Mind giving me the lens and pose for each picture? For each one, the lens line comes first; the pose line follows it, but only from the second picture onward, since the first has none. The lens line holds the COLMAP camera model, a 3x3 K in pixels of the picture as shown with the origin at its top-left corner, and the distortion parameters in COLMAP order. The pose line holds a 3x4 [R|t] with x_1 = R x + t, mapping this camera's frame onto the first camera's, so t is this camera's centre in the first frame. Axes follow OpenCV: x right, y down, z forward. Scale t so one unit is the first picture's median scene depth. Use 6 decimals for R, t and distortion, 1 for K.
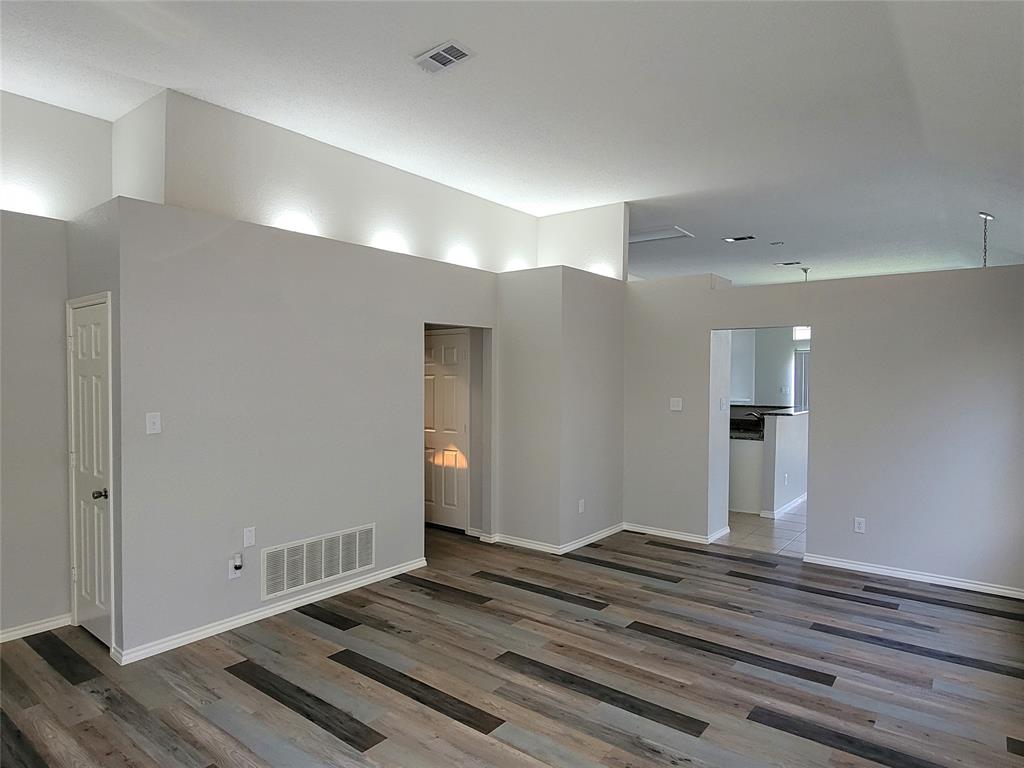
lens RADIAL K [[615.7, 0, 518.3], [0, 615.7, 381.4], [0, 0, 1]] dist [-0.007451, -0.002064]
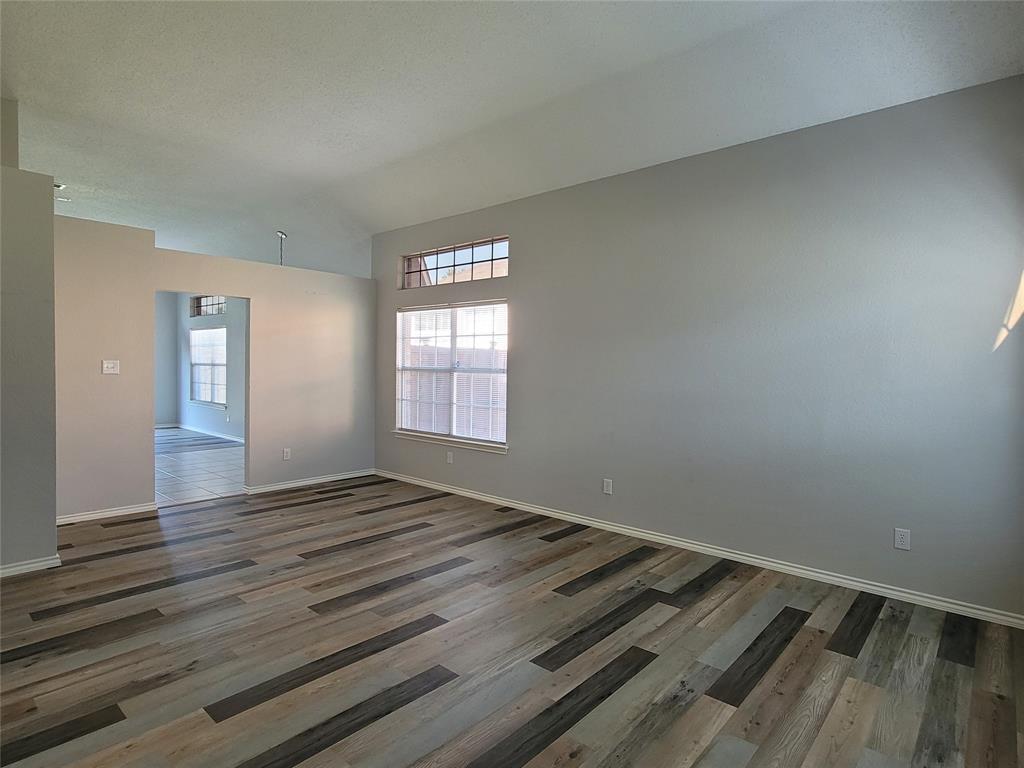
lens RADIAL K [[555.6, 0, 515.7], [0, 555.6, 374.2], [0, 0, 1]] dist [-0.009738, 0.001122]
pose [[0.064541, -0.021825, 0.997676, -0.723099], [-0.000832, 0.999759, 0.021924, 0.042144], [-0.997915, -0.002245, 0.064508, 0.515752]]
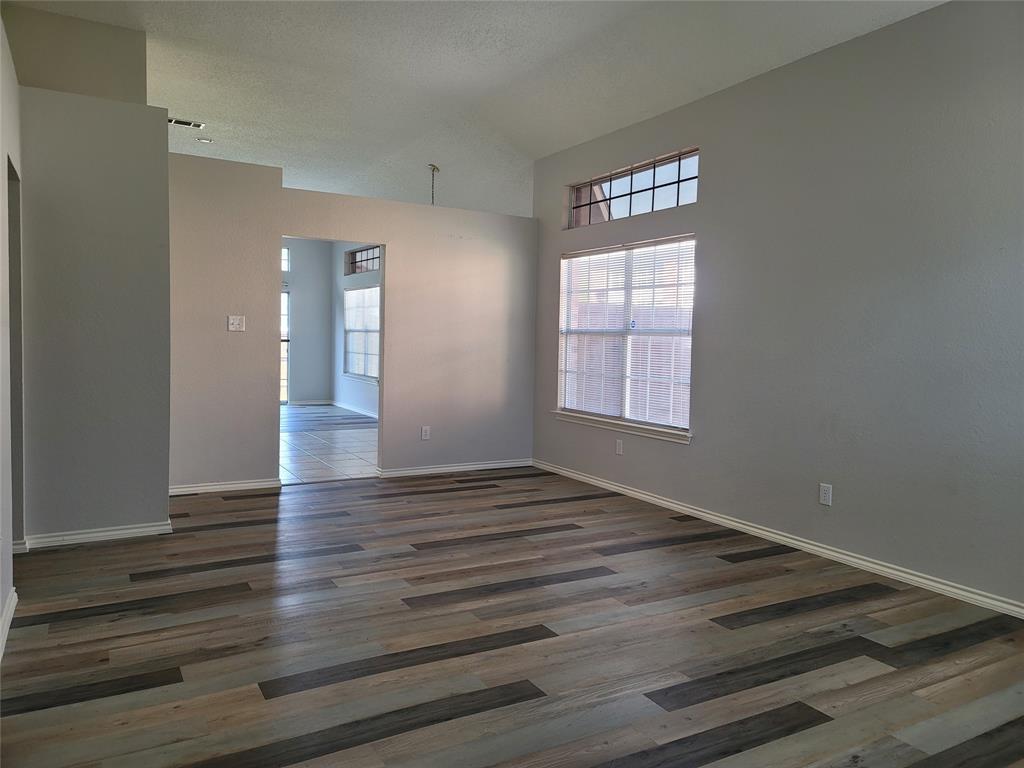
lens RADIAL K [[745.5, 0, 534.0], [0, 745.5, 362.2], [0, 0, 1]] dist [0.071659, -0.059560]
pose [[0.368109, -0.027358, 0.929380, -0.729127], [-0.008192, 0.999433, 0.032665, 0.075627], [-0.929747, -0.019638, 0.367676, 0.398623]]
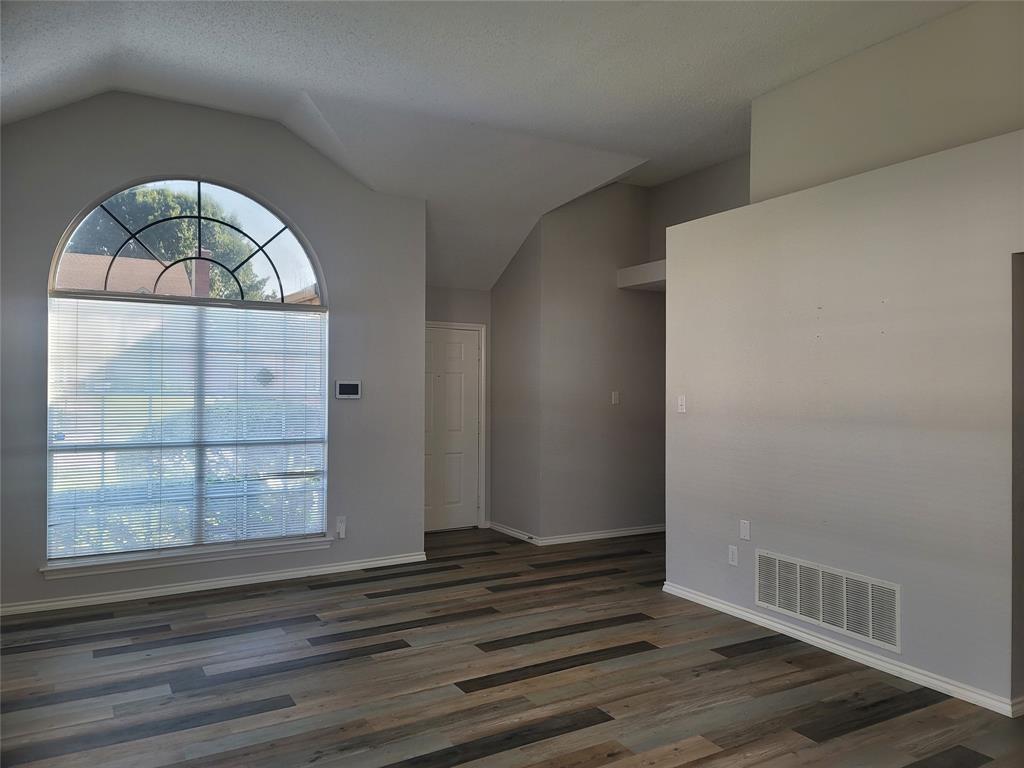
lens RADIAL K [[745.5, 0, 521.7], [0, 745.5, 376.8], [0, 0, 1]] dist [0.071659, -0.059560]
pose [[-0.379998, -0.019886, -0.924773, 0.738556], [-0.018487, 0.999732, -0.013901, 0.032446], [0.924802, 0.011813, -0.380264, 1.038904]]
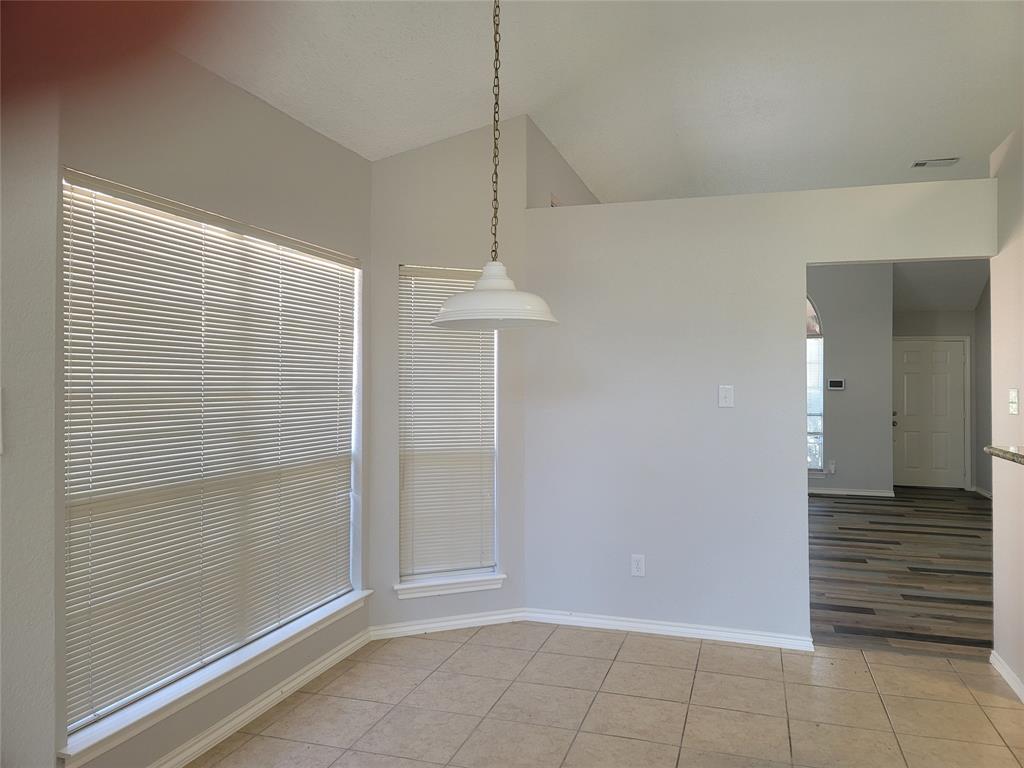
lens RADIAL K [[745.5, 0, 511.7], [0, 745.5, 387.9], [0, 0, 1]] dist [0.071659, -0.059560]
pose [[-0.943202, -0.011987, -0.332004, 1.248835], [-0.018507, 0.999693, 0.016485, 0.034369], [0.331704, 0.021693, -0.943134, 2.009209]]
